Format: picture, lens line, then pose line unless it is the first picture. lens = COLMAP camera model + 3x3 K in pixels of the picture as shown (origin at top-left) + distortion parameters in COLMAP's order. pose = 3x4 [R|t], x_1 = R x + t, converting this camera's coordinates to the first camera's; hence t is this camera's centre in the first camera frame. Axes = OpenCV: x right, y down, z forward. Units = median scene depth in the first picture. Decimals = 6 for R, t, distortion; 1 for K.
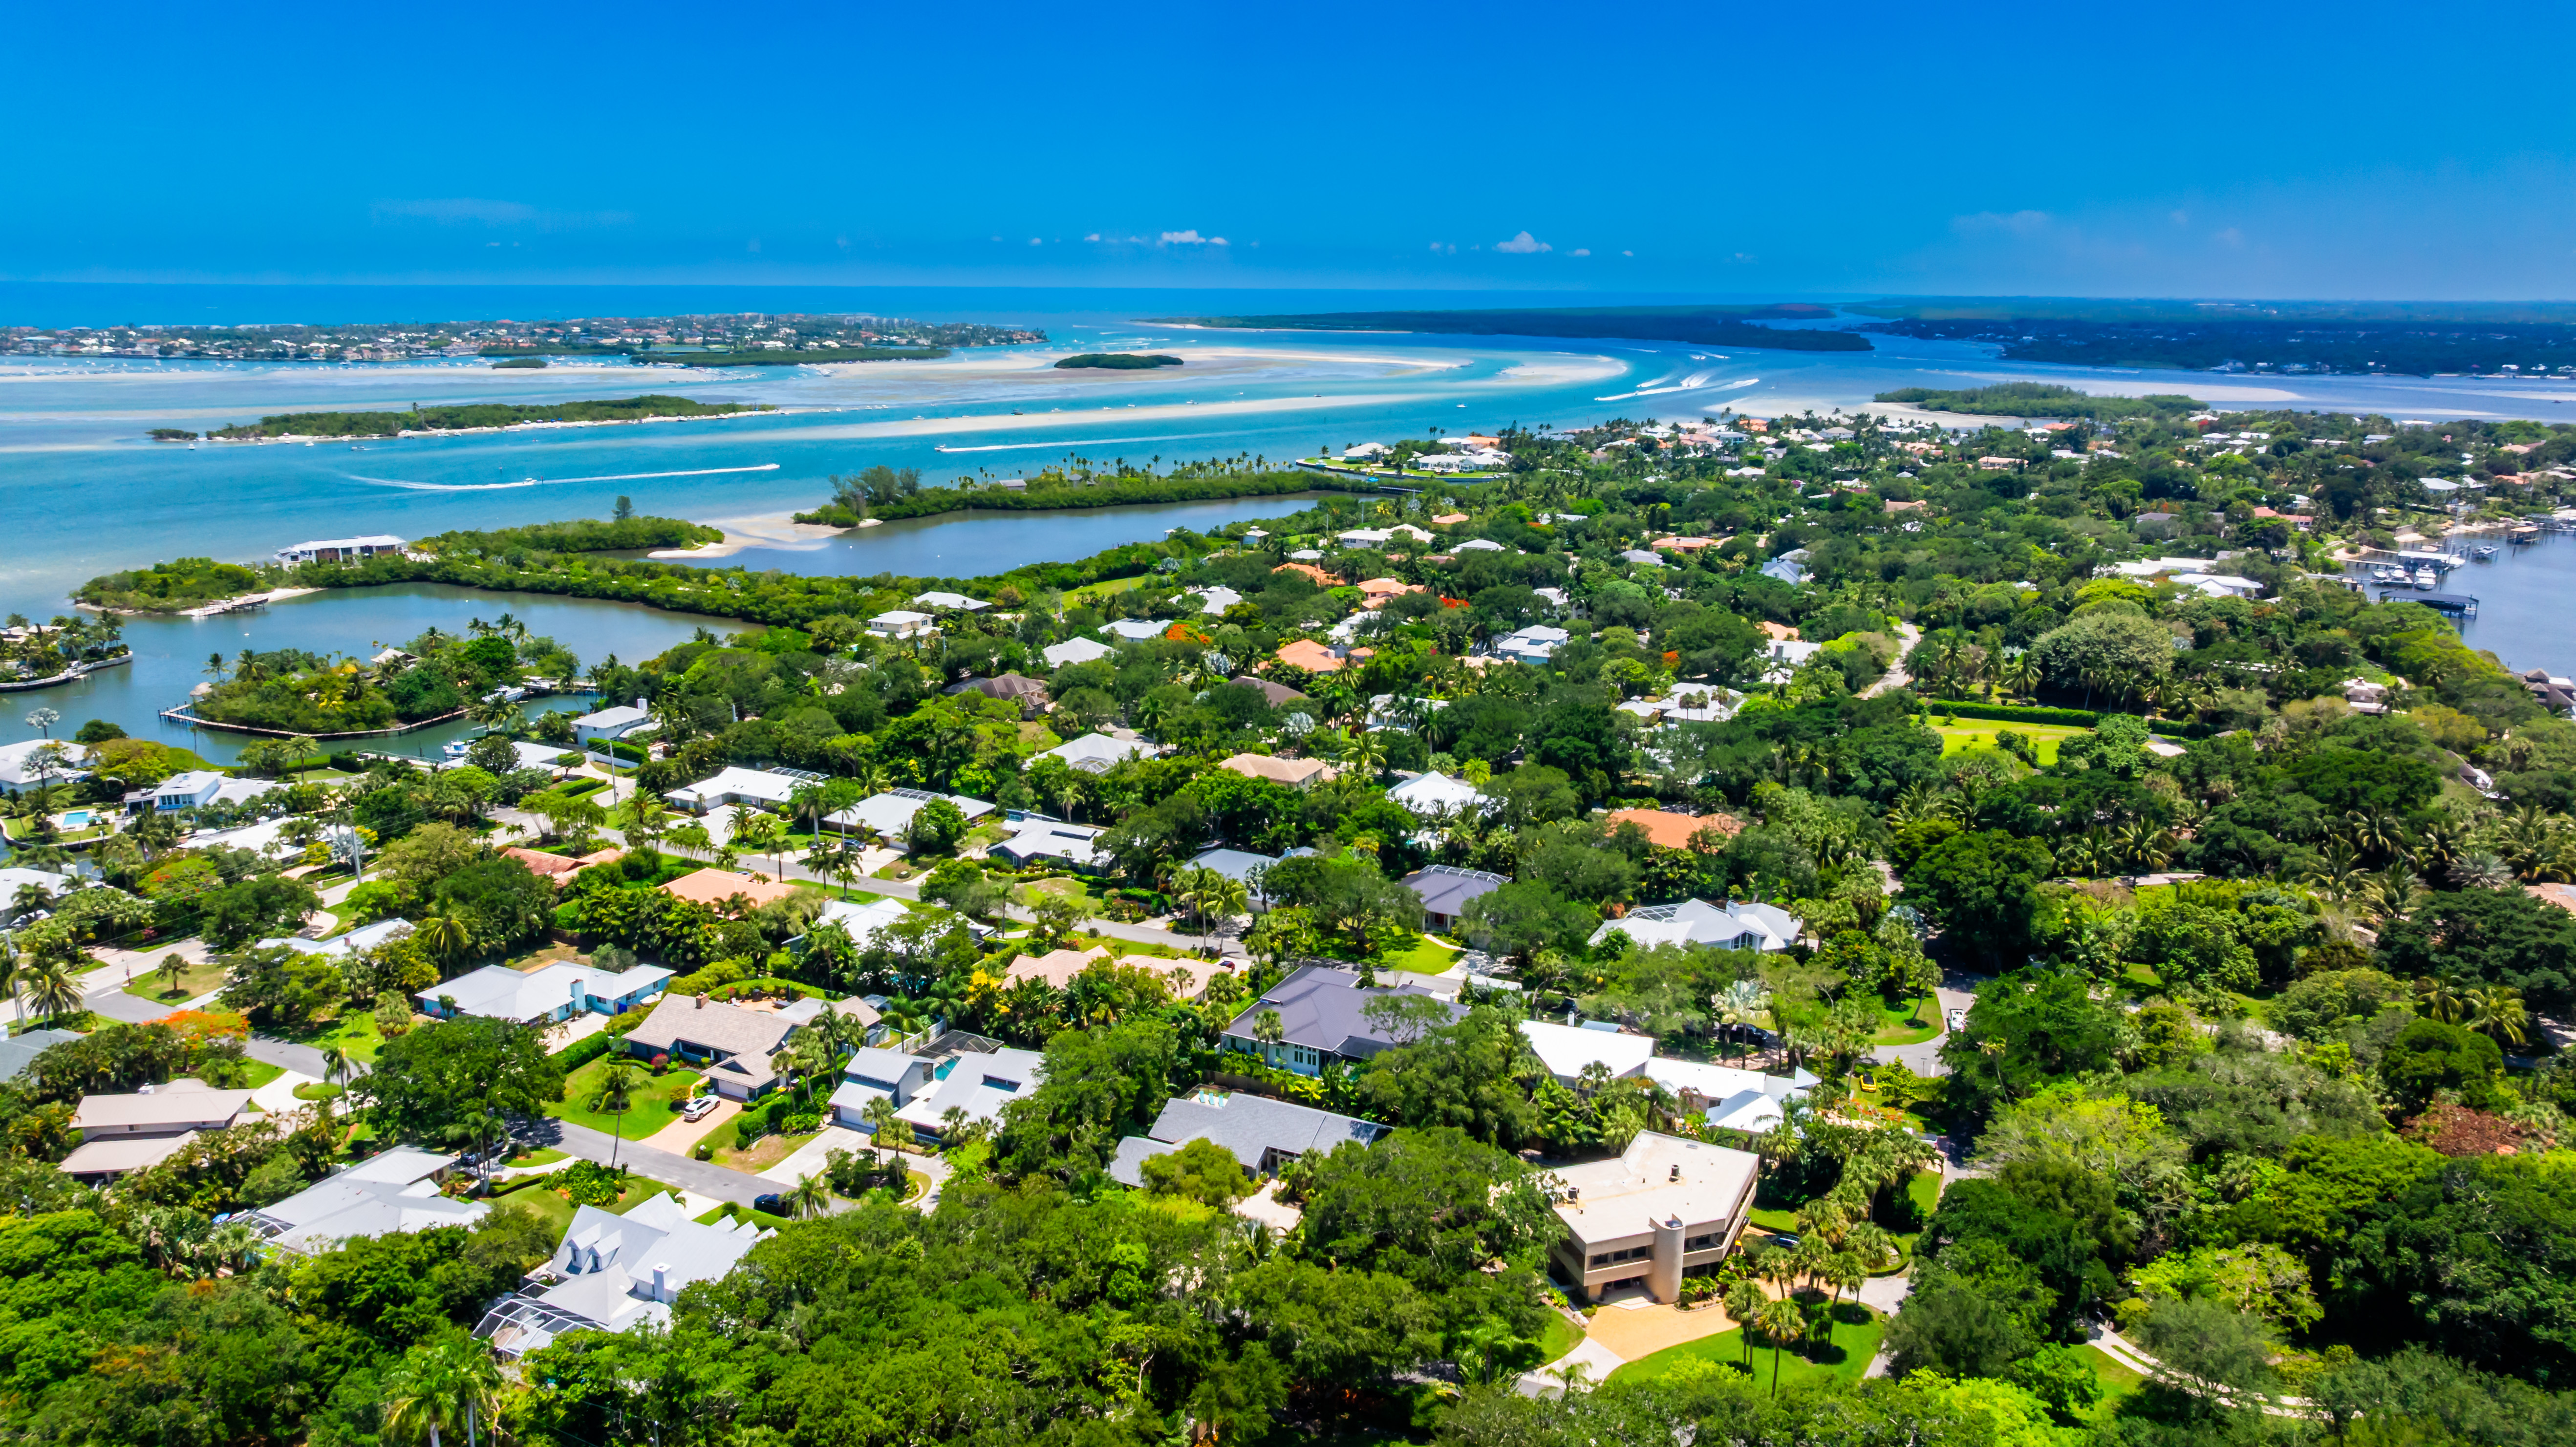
lens RADIAL K [[1745.8, 0, 1295.8], [0, 1745.8, 725.3], [0, 0, 1]] dist [-0.015143, -0.004037]
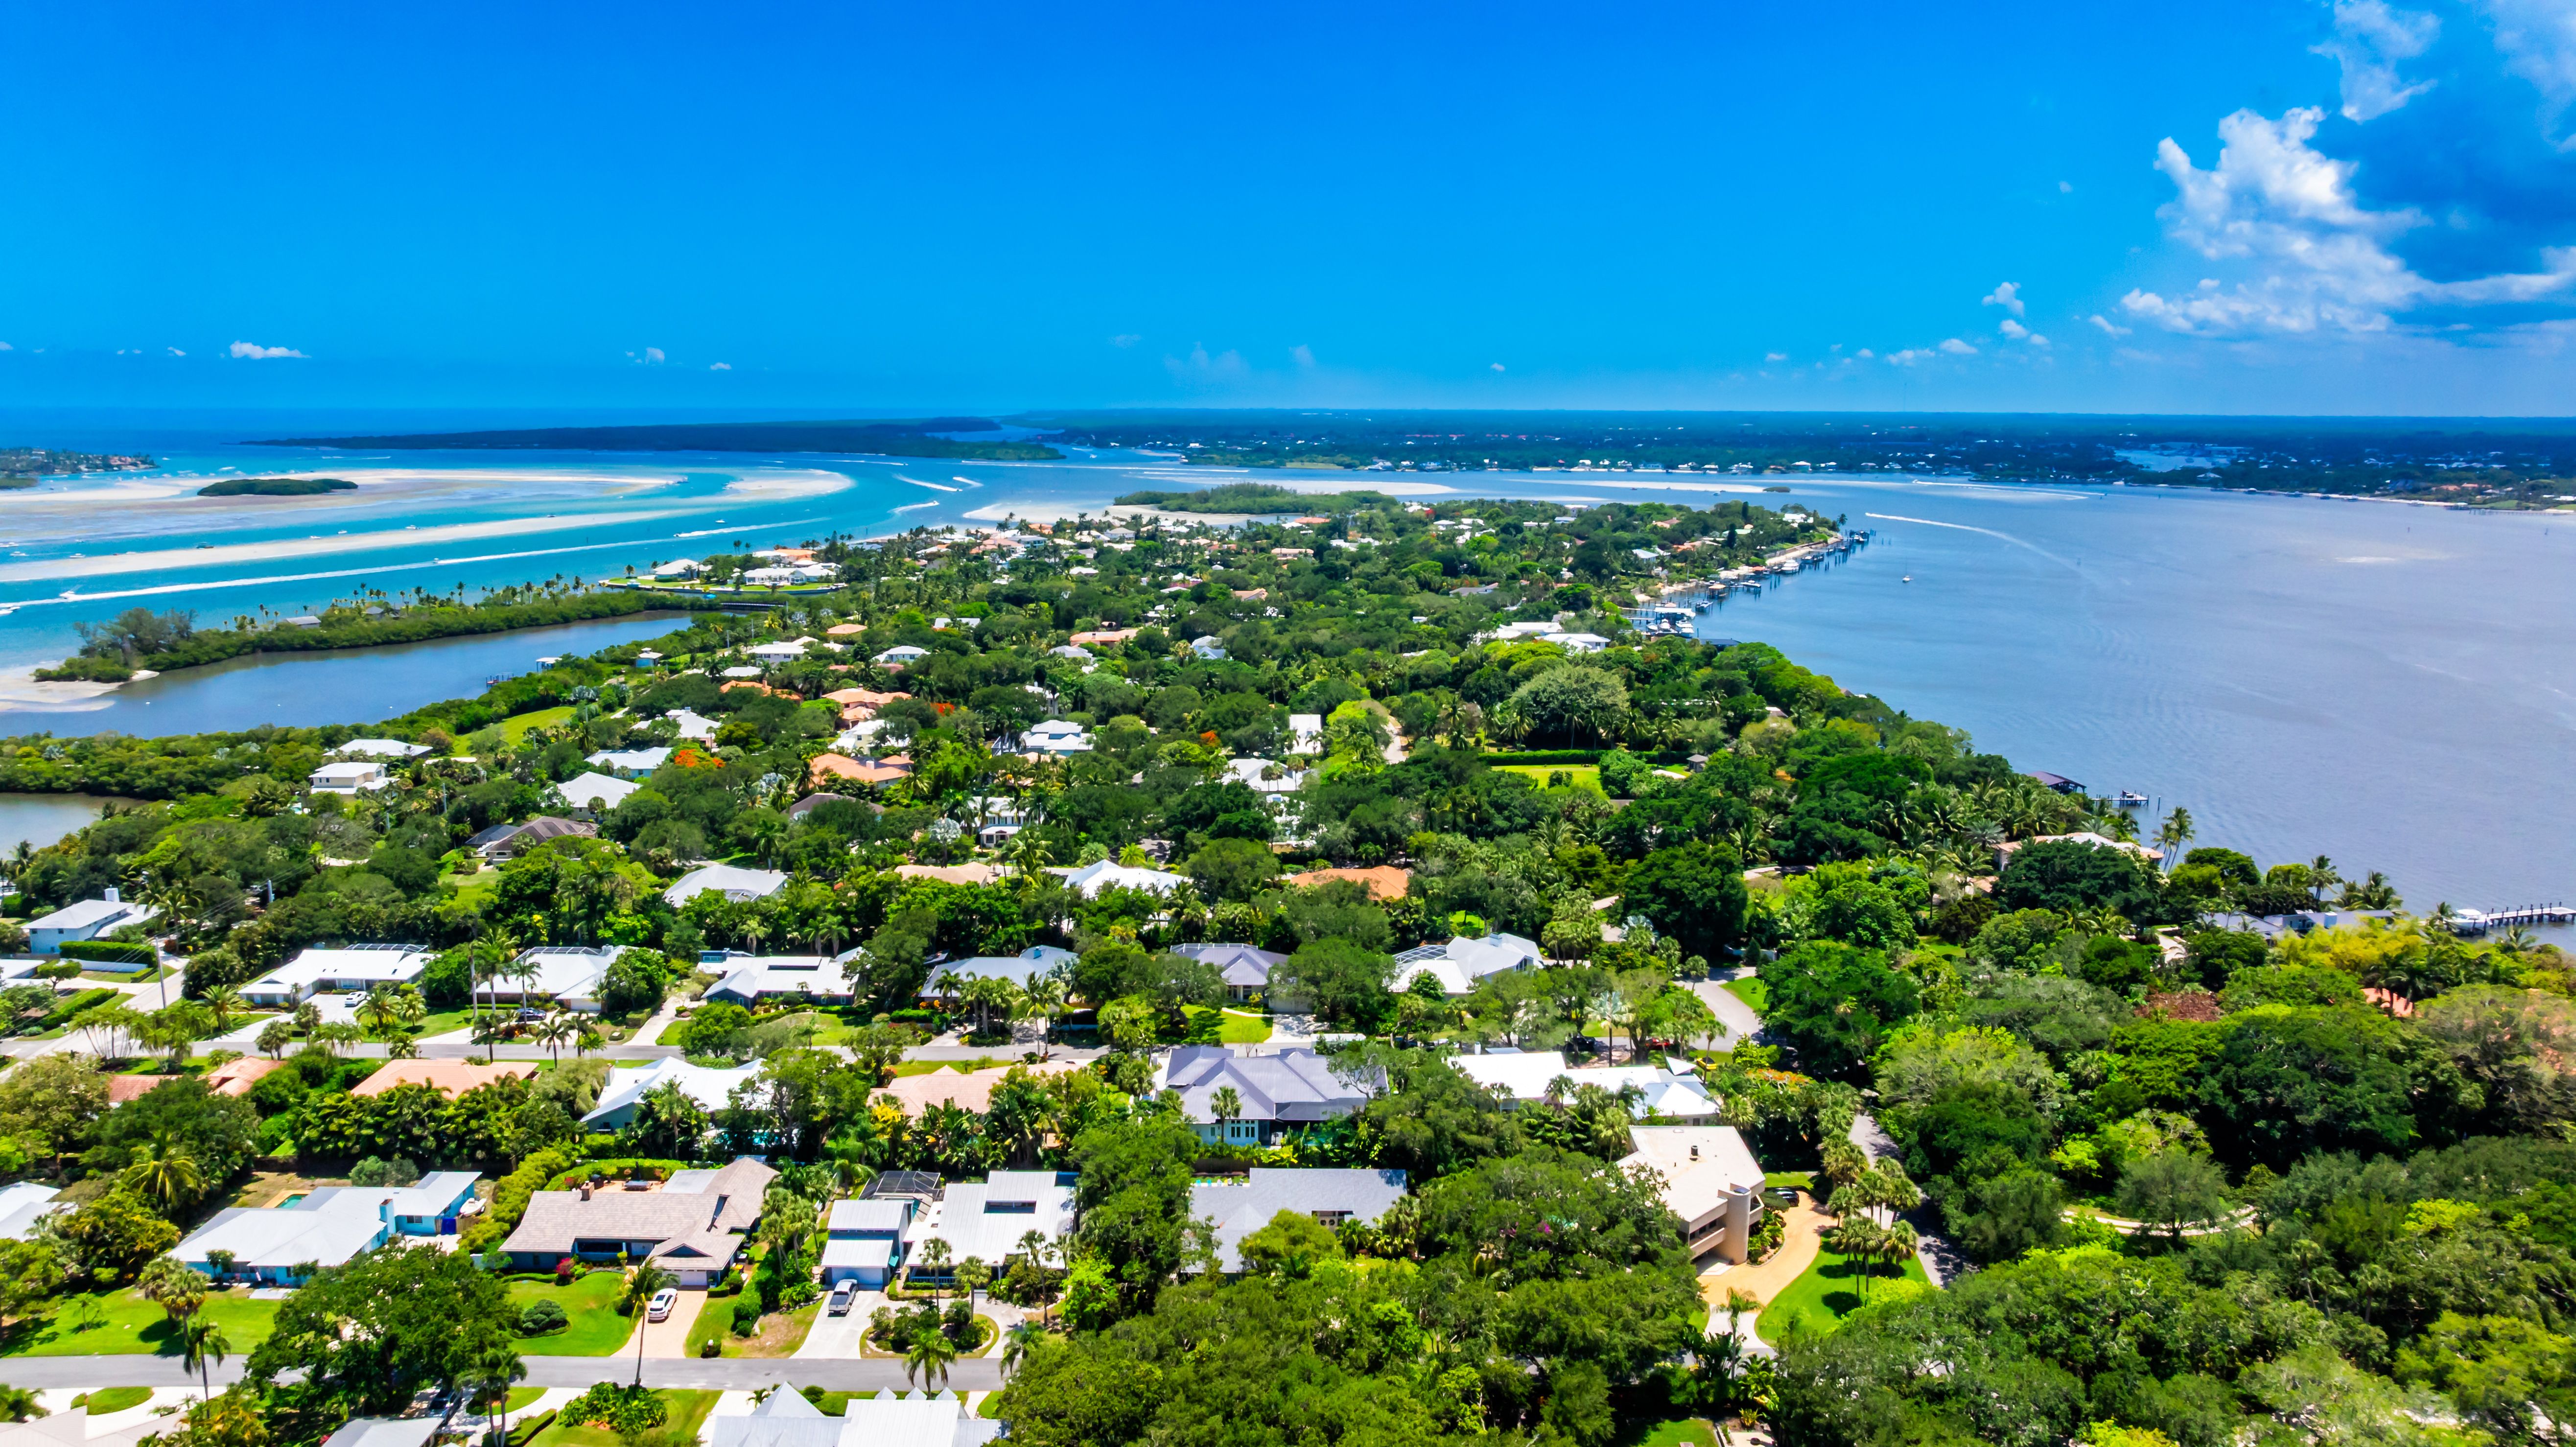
lens RADIAL K [[1745.9, 0, 1293.9], [0, 1745.9, 718.3], [0, 0, 1]] dist [-0.015143, -0.004037]
pose [[0.903644, -0.079608, 0.420820, -0.191737], [0.107265, 0.993325, -0.042422, -0.000461], [-0.414634, 0.083474, 0.906152, 0.027125]]
